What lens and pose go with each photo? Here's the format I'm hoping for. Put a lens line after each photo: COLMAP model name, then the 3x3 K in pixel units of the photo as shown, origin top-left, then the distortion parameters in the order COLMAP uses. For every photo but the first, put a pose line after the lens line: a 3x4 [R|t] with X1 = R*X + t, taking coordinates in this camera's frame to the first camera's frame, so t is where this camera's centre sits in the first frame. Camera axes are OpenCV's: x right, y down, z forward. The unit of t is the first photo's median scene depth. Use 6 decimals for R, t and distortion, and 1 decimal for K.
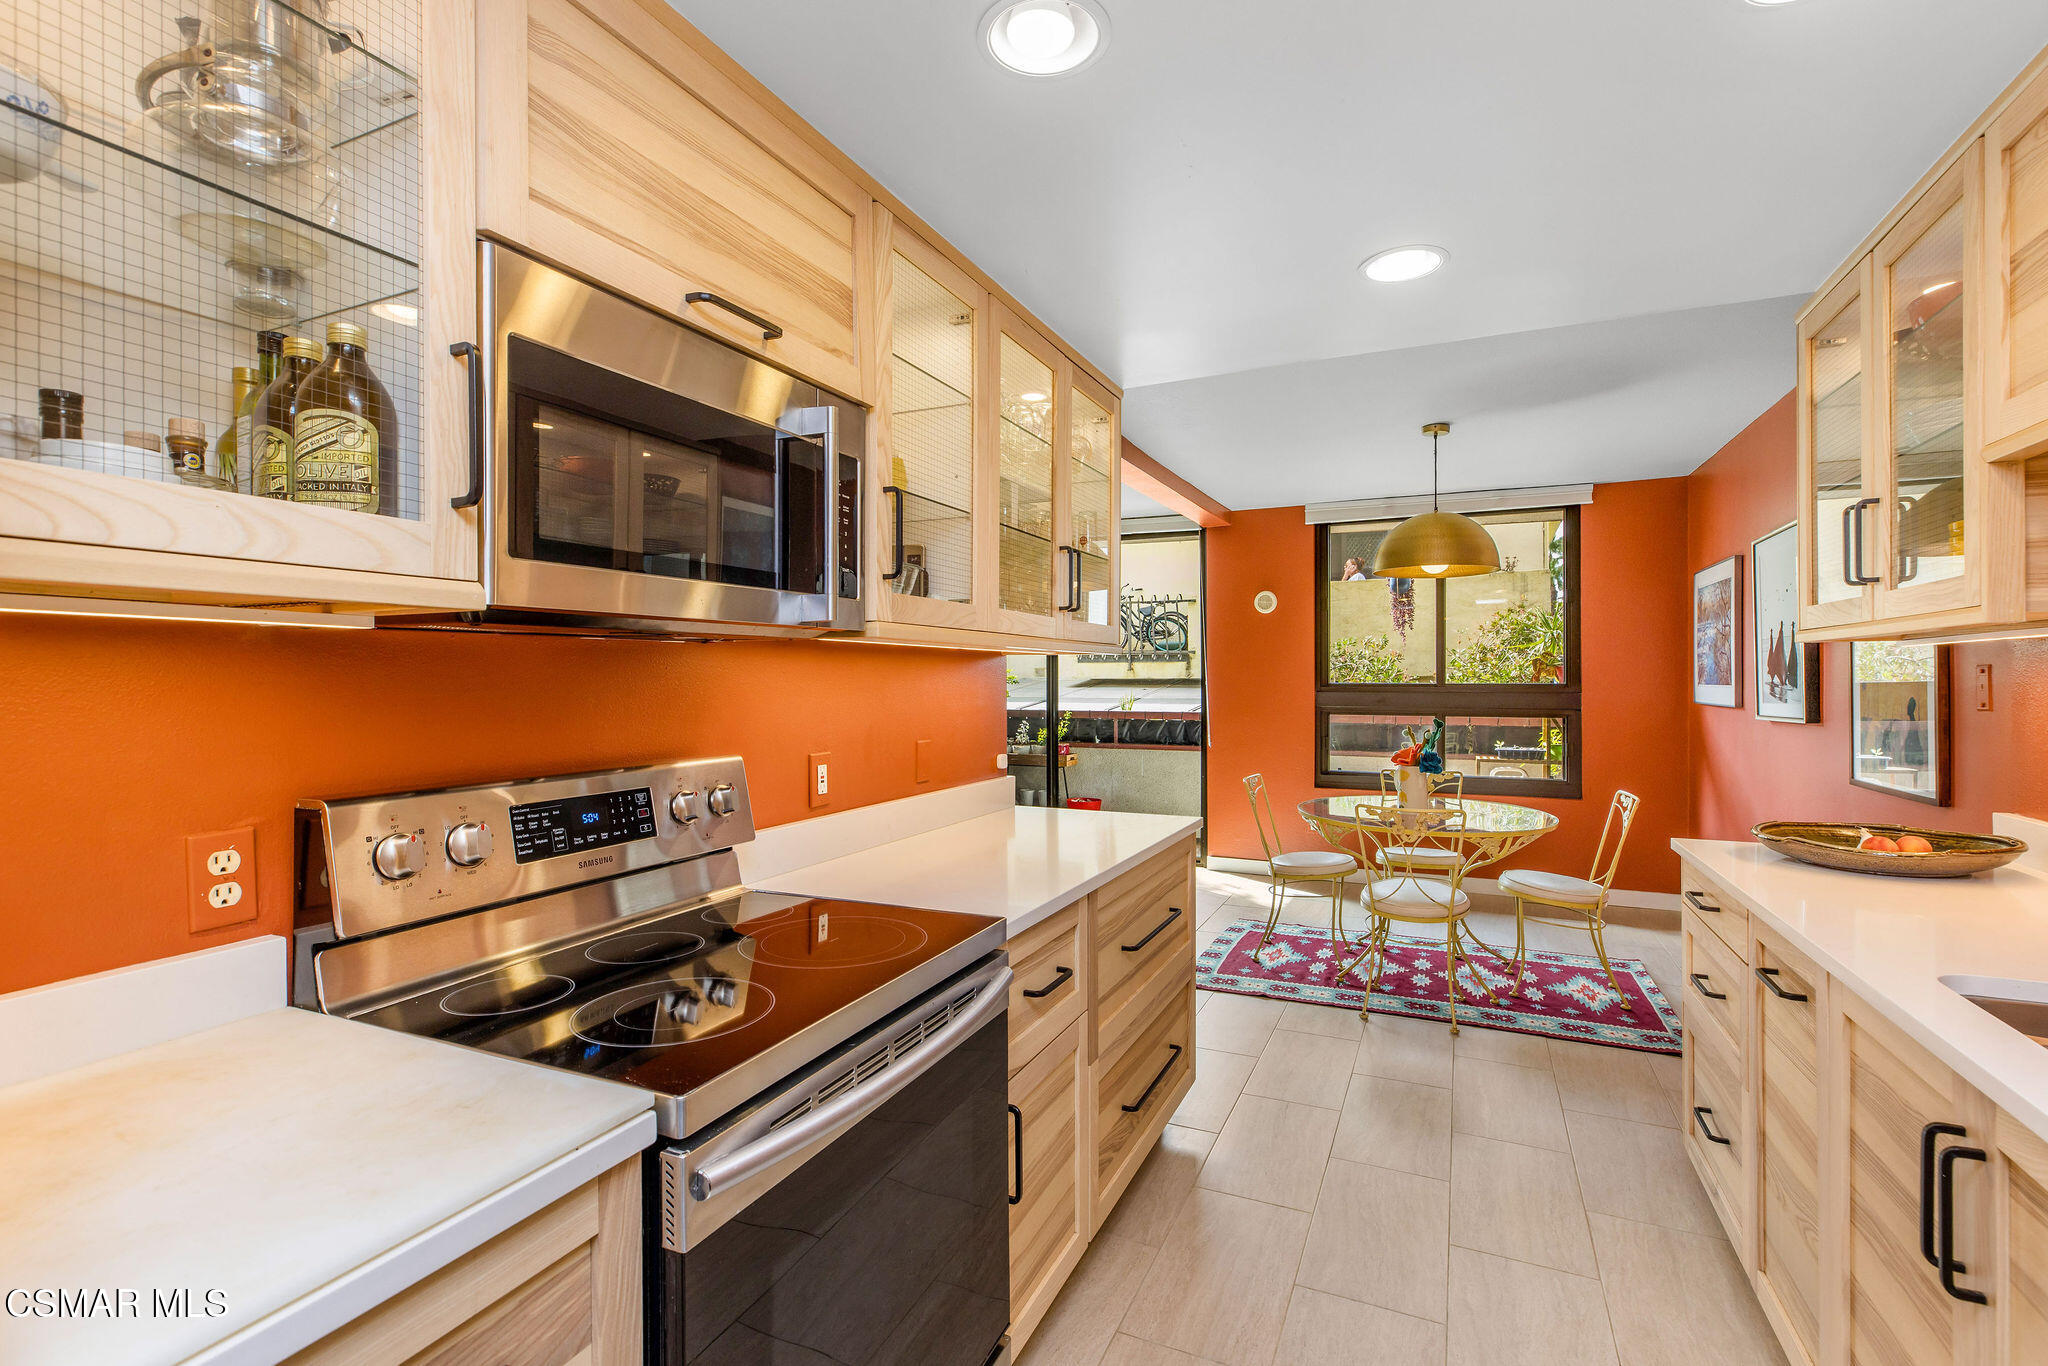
lens RADIAL K [[939.6, 0, 1011.1], [0, 939.6, 678.4], [0, 0, 1]] dist [0.000199, -0.001809]
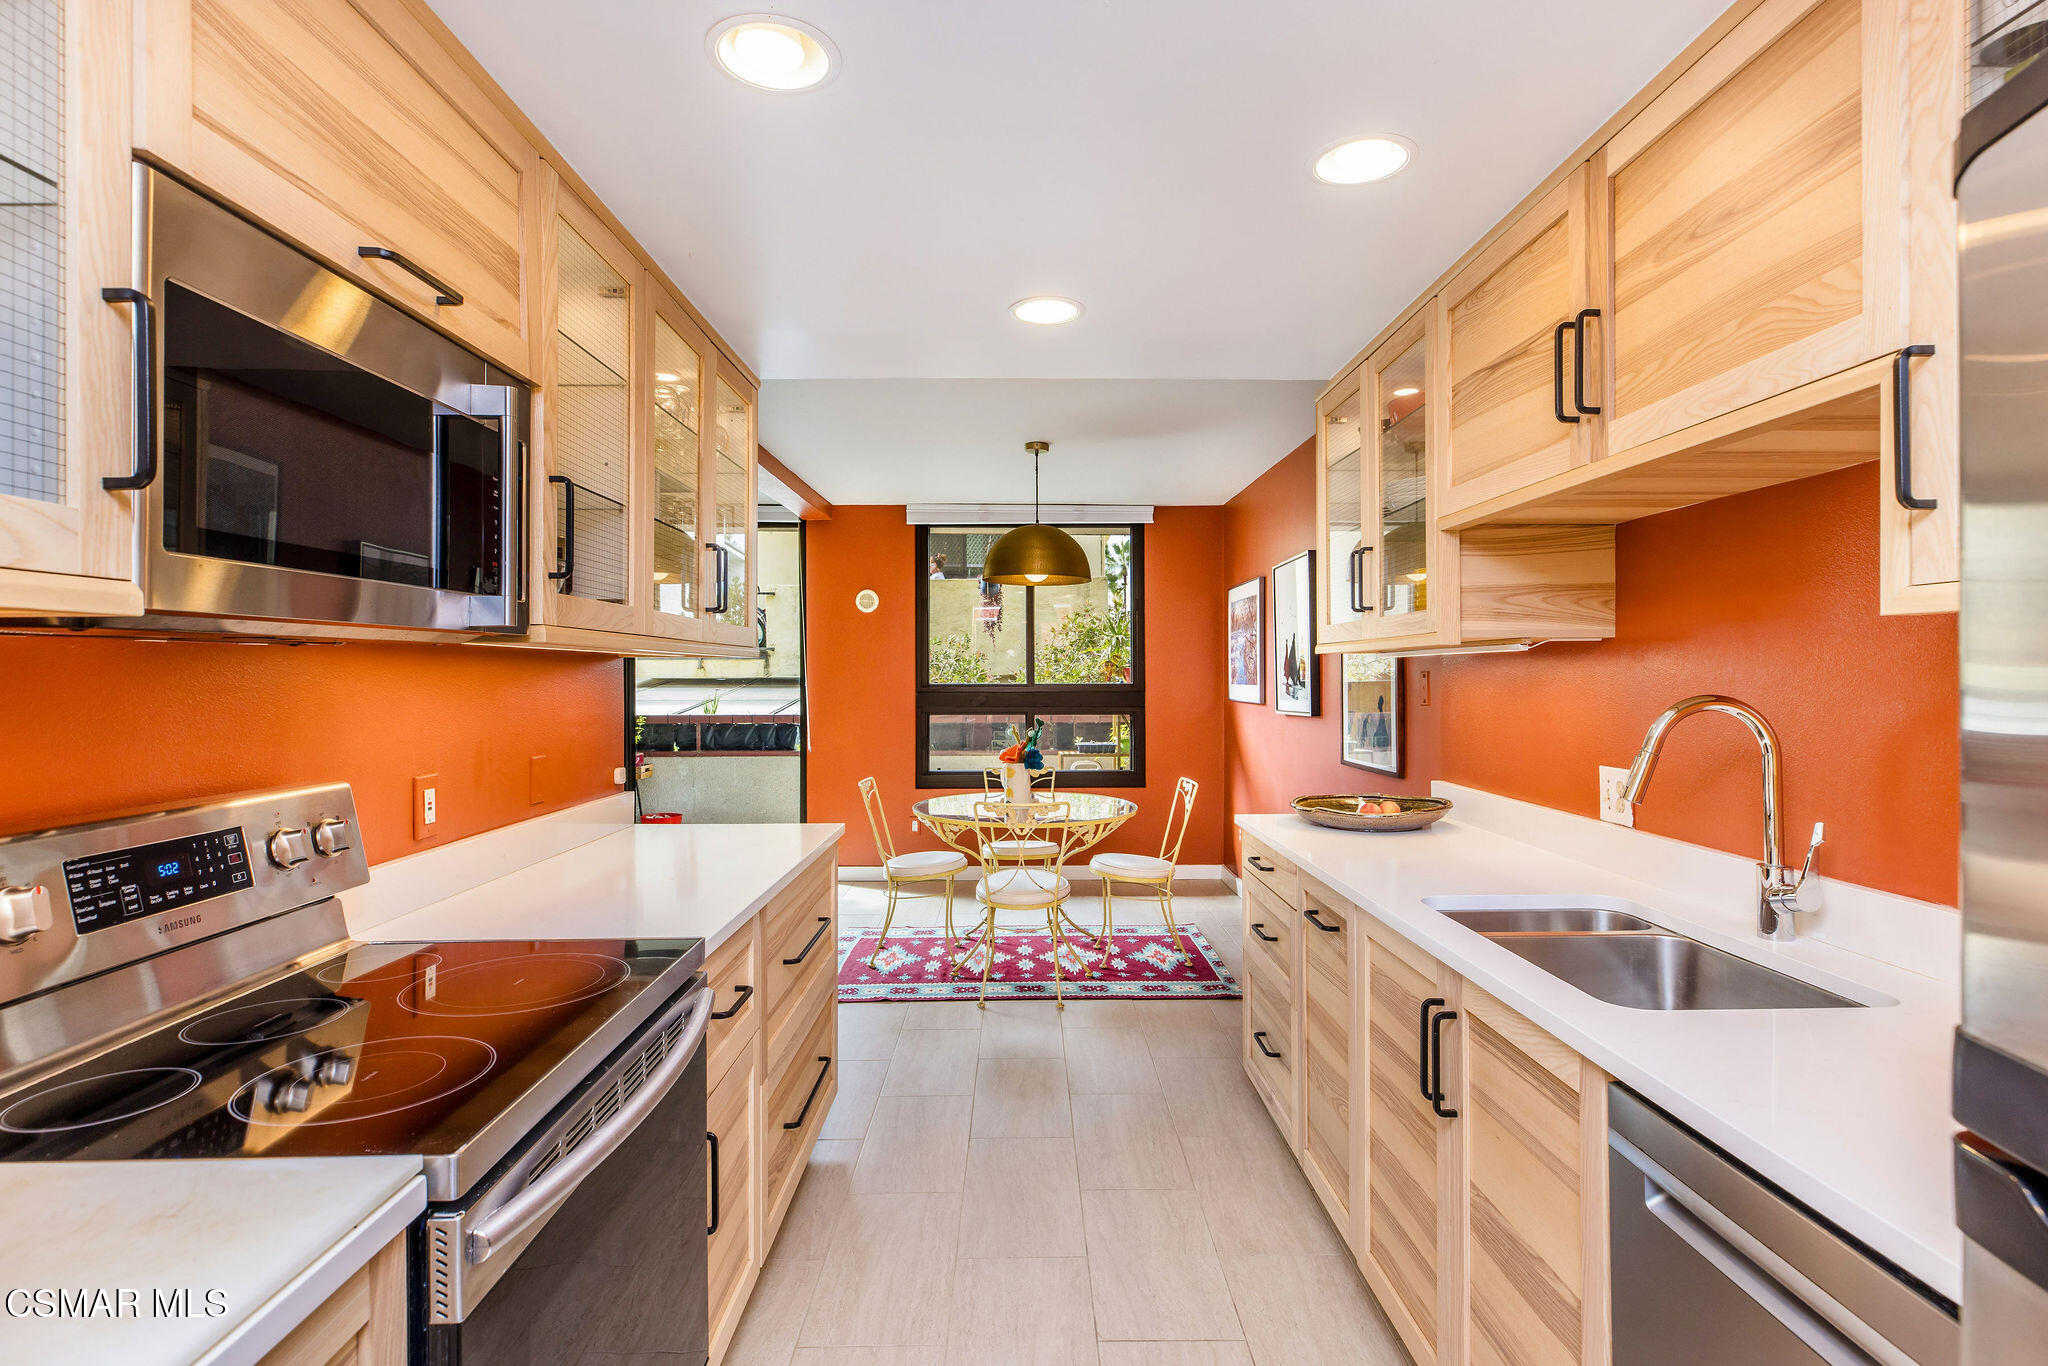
lens RADIAL K [[1015.3, 0, 1033.2], [0, 1015.3, 672.0], [0, 0, 1]] dist [-0.002238, -0.004294]
pose [[0.896066, 0.000732, 0.443920, -0.119969], [0.000991, 0.999993, -0.003649, -0.009530], [-0.443920, 0.003710, 0.896059, -0.059420]]
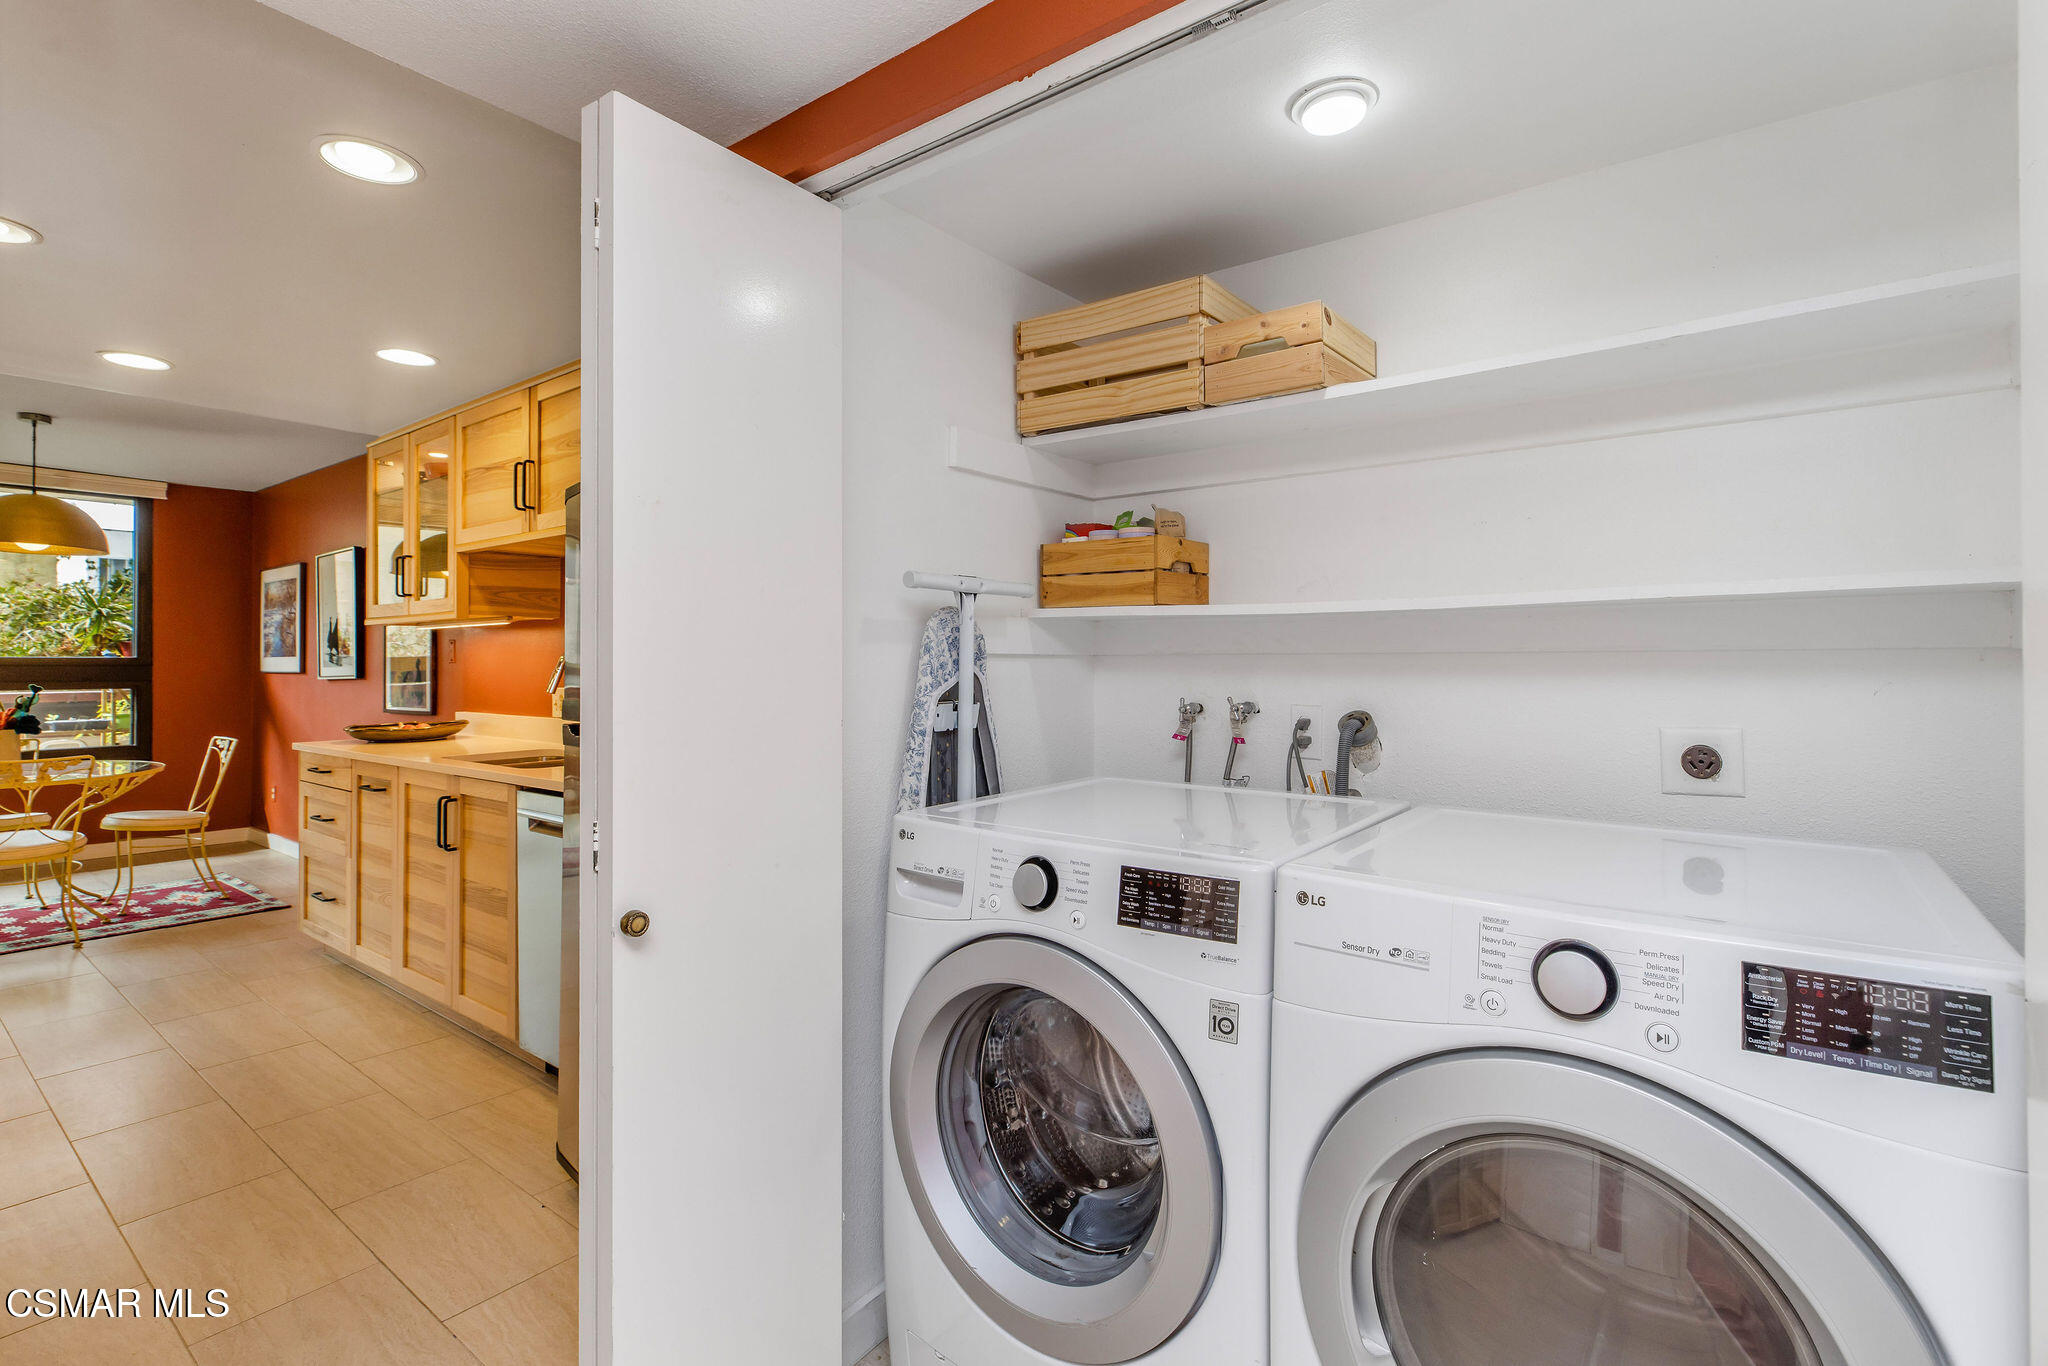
lens RADIAL K [[939.6, 0, 1058.9], [0, 939.6, 646.8], [0, 0, 1]] dist [0.000199, -0.001809]
pose [[0.186438, 0.017046, 0.982319, -0.721967], [0.005469, 0.999816, -0.018387, 0.047455], [-0.982452, 0.008800, 0.186310, -0.675919]]
